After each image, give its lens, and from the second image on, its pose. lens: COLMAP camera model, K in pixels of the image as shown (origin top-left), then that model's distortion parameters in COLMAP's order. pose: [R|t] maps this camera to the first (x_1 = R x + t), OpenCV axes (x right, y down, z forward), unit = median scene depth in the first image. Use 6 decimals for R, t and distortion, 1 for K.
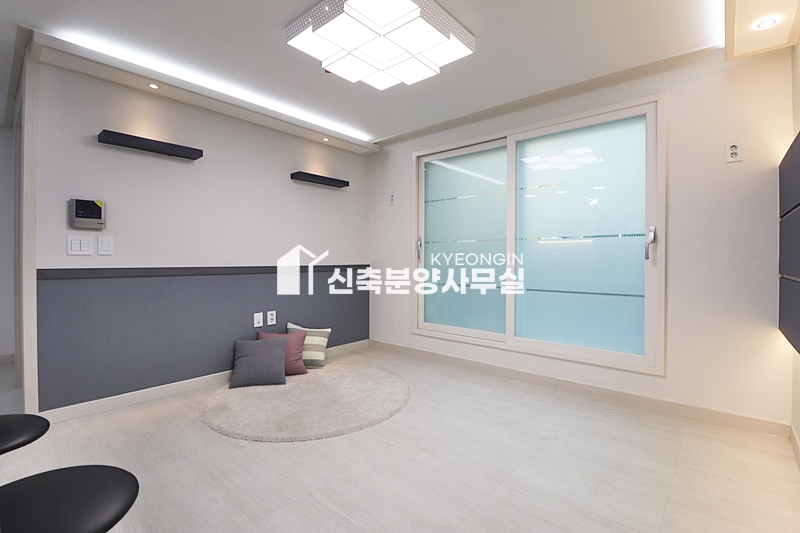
lens RADIAL K [[367.7, 0, 406.3], [0, 367.7, 257.1], [0, 0, 1]] dist [-0.005337, -0.009776]
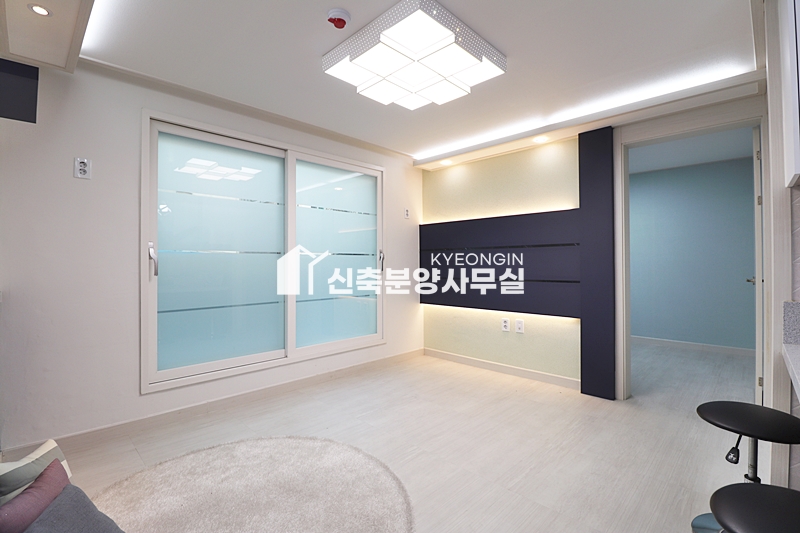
lens RADIAL K [[367.7, 0, 405.4], [0, 367.7, 259.3], [0, 0, 1]] dist [-0.005337, -0.009776]
pose [[0.067199, 0.008301, 0.997705, -0.731887], [-0.002104, 0.999964, -0.008178, -0.025339], [-0.997737, -0.001550, 0.067214, 0.644209]]
